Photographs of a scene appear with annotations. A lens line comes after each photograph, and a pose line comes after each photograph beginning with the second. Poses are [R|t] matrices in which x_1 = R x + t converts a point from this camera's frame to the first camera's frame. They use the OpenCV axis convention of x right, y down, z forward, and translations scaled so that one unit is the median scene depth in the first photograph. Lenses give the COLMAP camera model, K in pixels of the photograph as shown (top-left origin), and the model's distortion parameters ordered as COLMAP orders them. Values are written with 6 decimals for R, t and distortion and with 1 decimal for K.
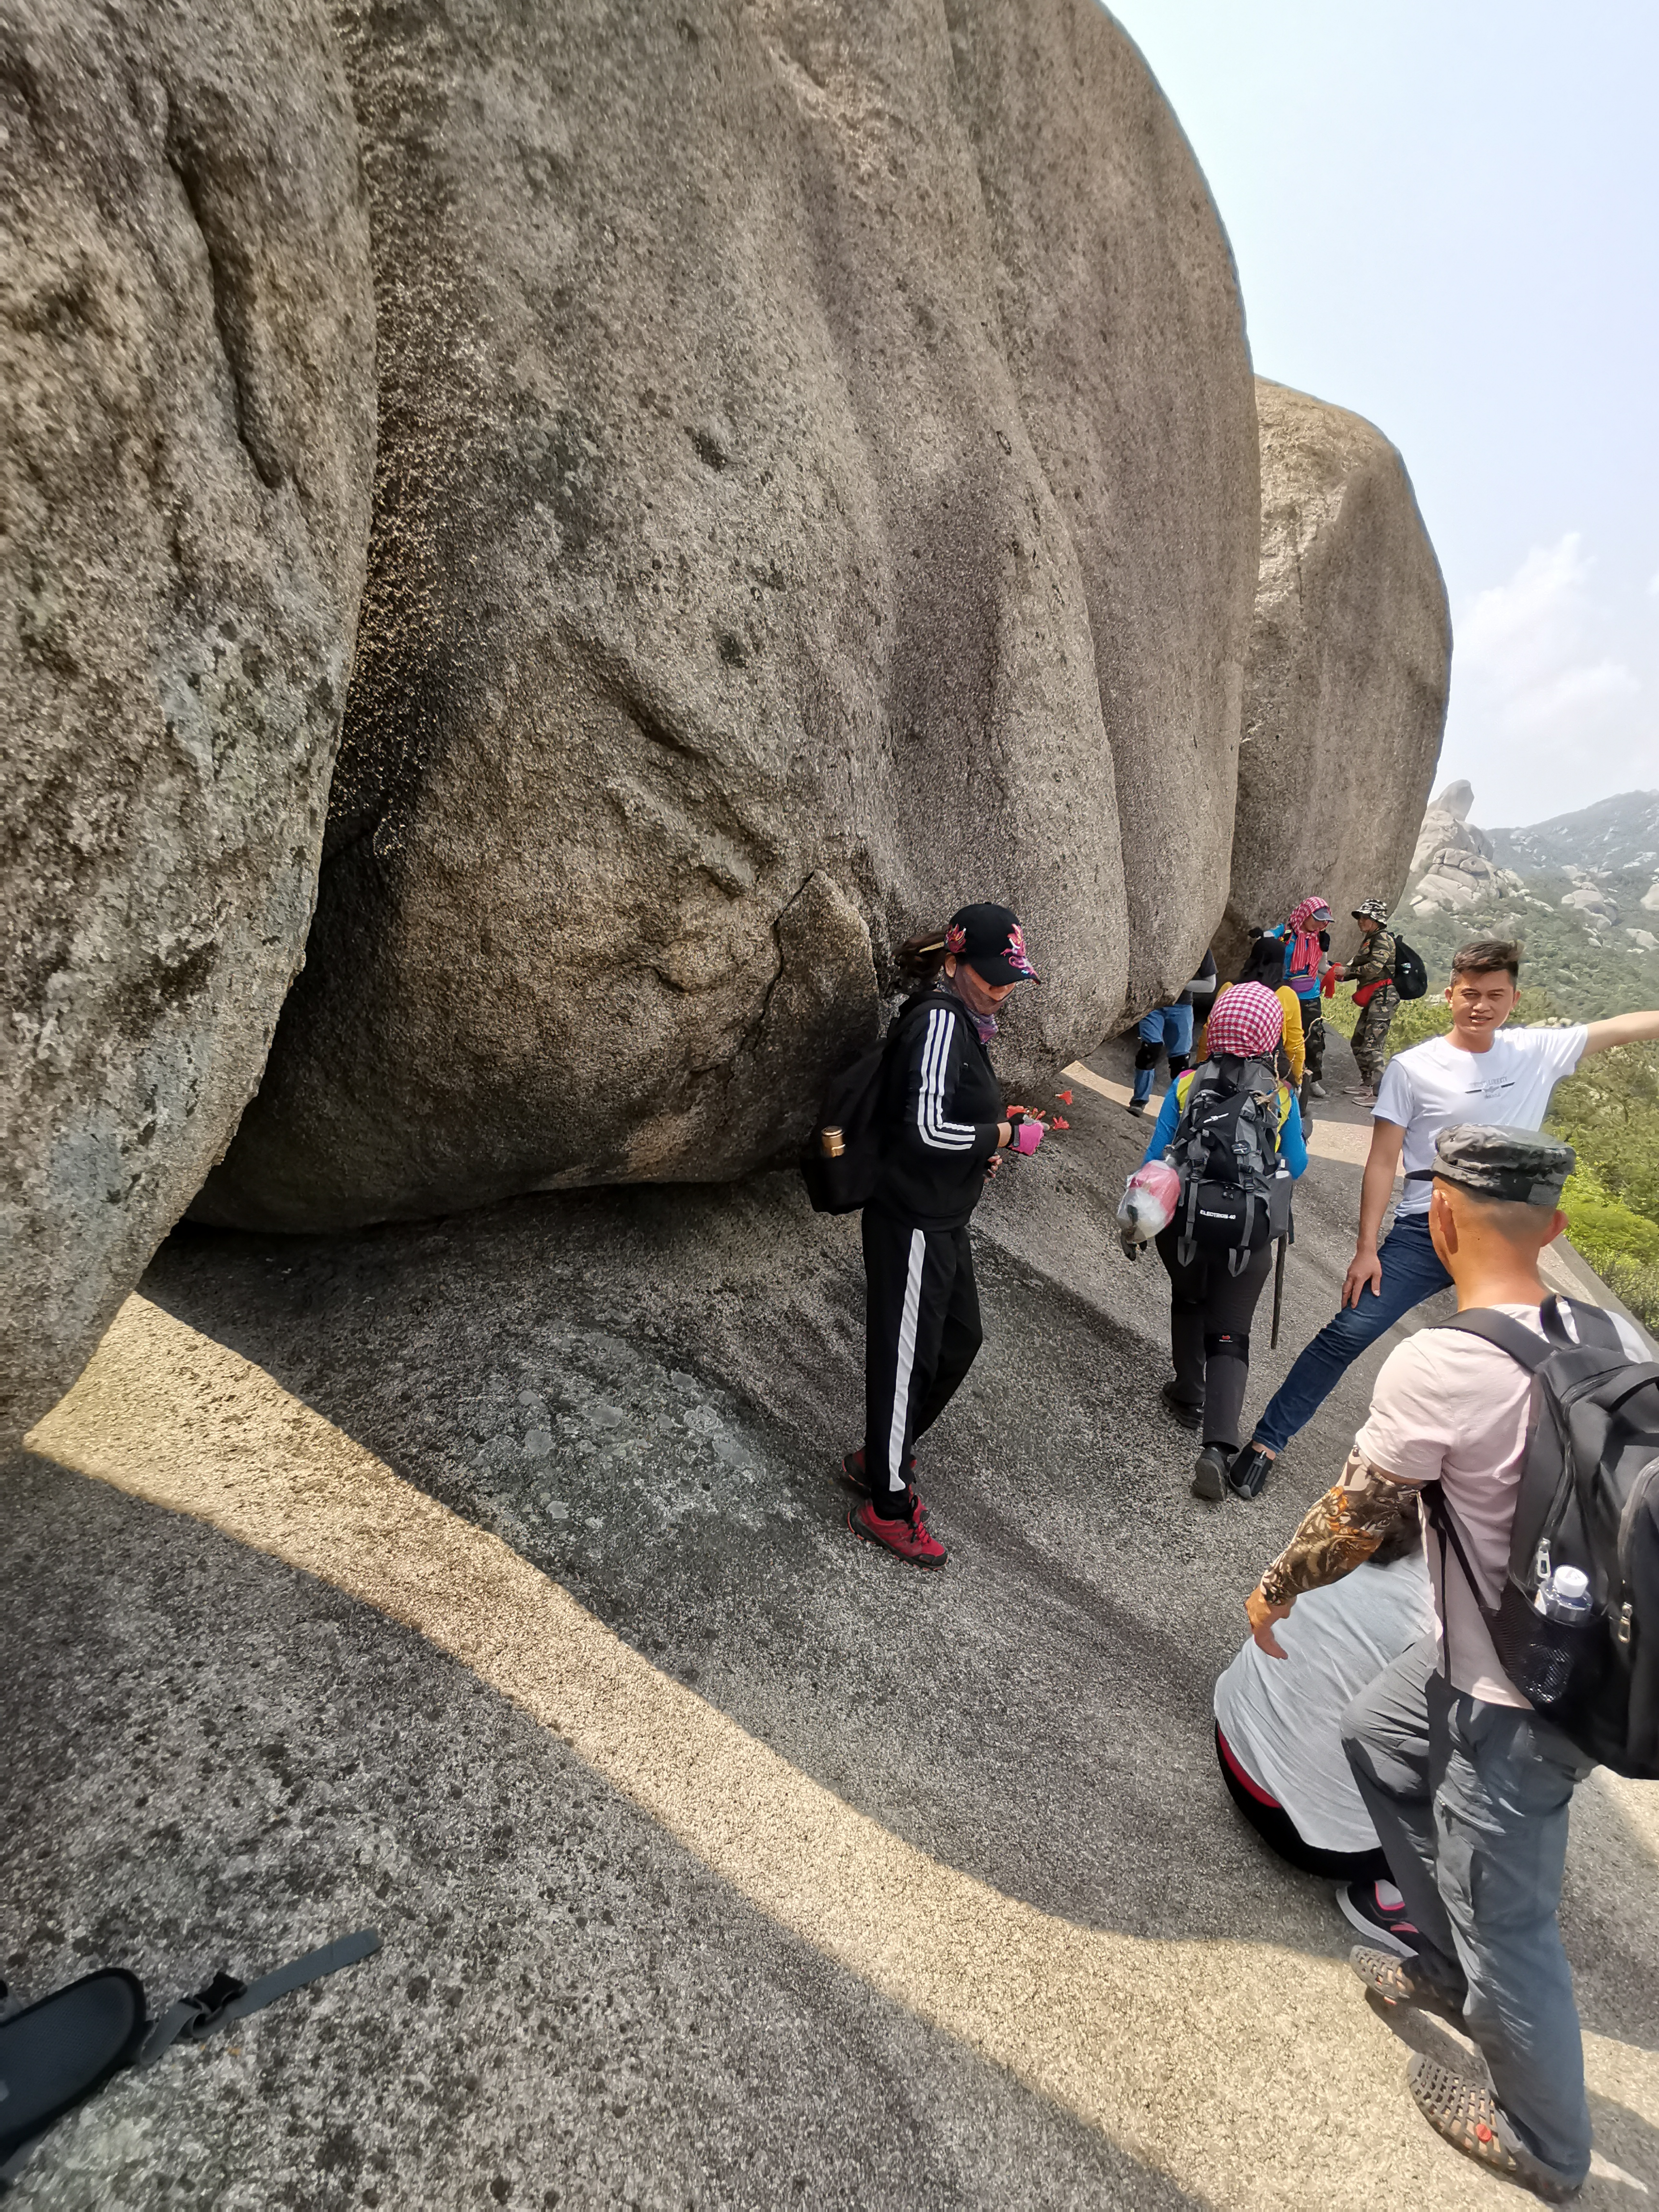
lens RADIAL K [[1091.2, 0, 830.8], [0, 1091.2, 1106.4], [0, 0, 1]] dist [-0.010619, 0.000225]
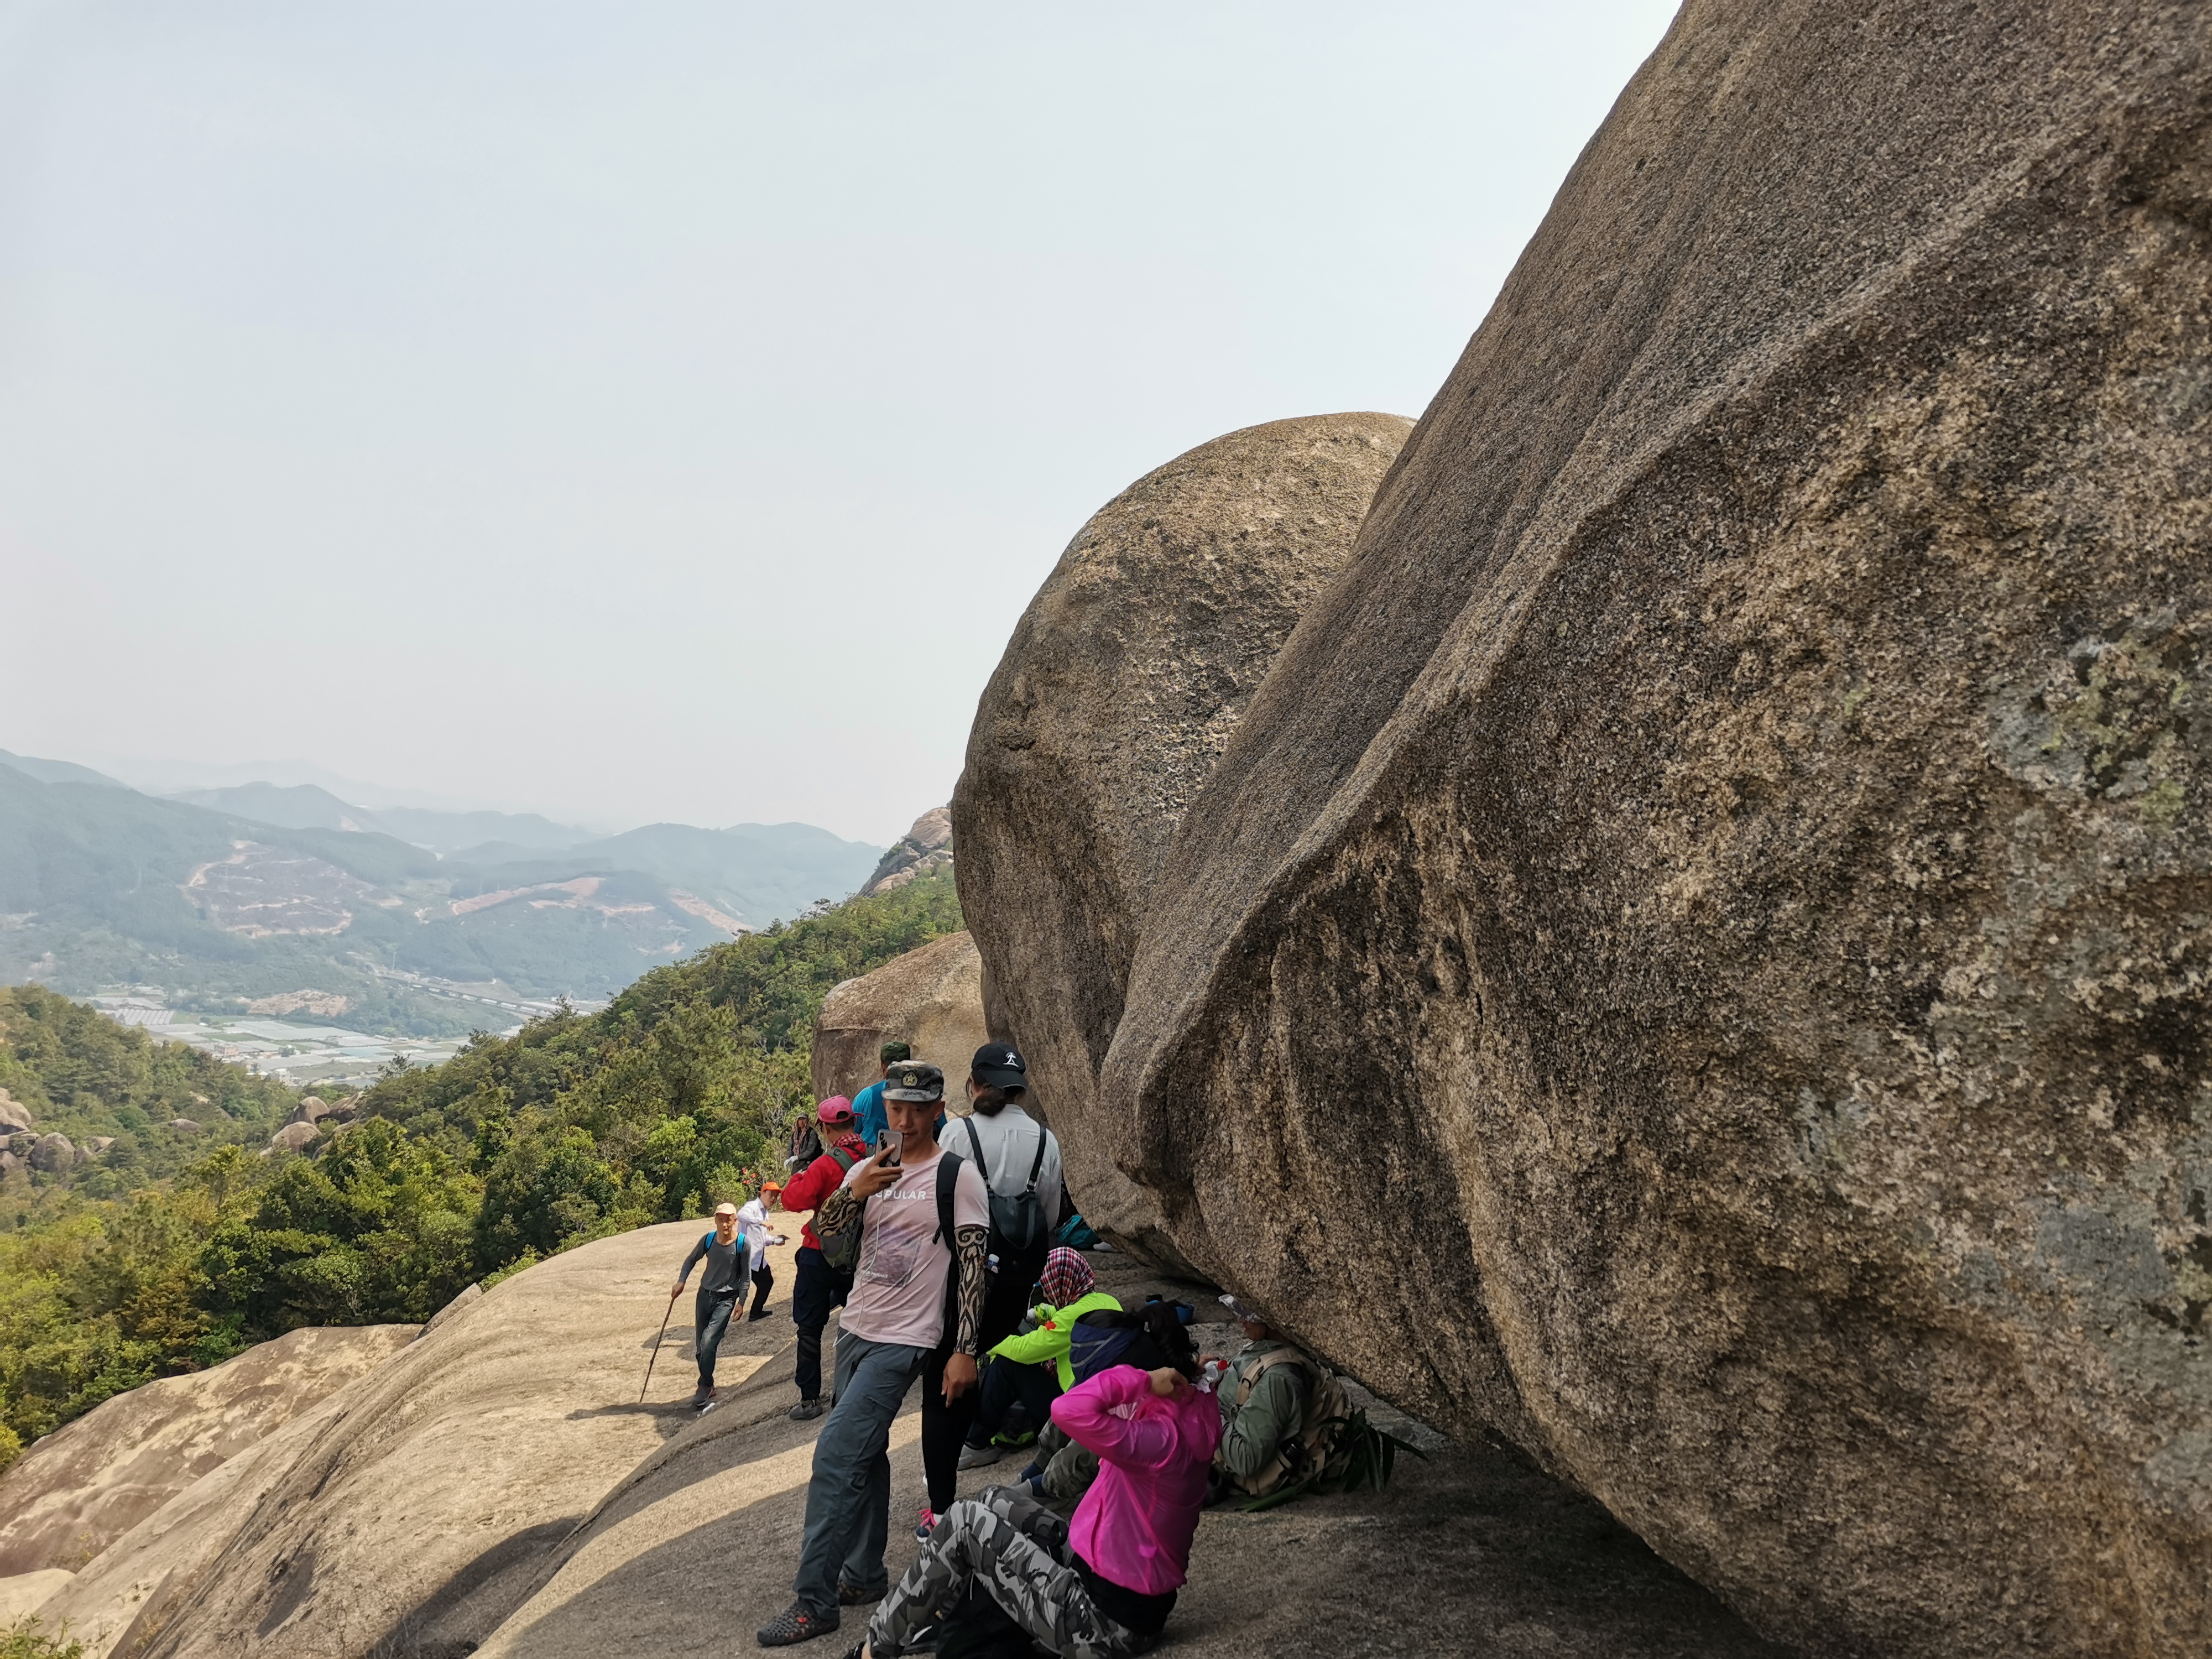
lens RADIAL K [[1677.7, 0, 1104.7], [0, 1677.7, 819.0], [0, 0, 1]] dist [0.107471, -0.138432]
pose [[-0.817135, -0.177287, -0.548506, 0.925220], [-0.238868, 0.970131, 0.042290, -0.173504], [0.524626, 0.165577, -0.835076, 1.938084]]
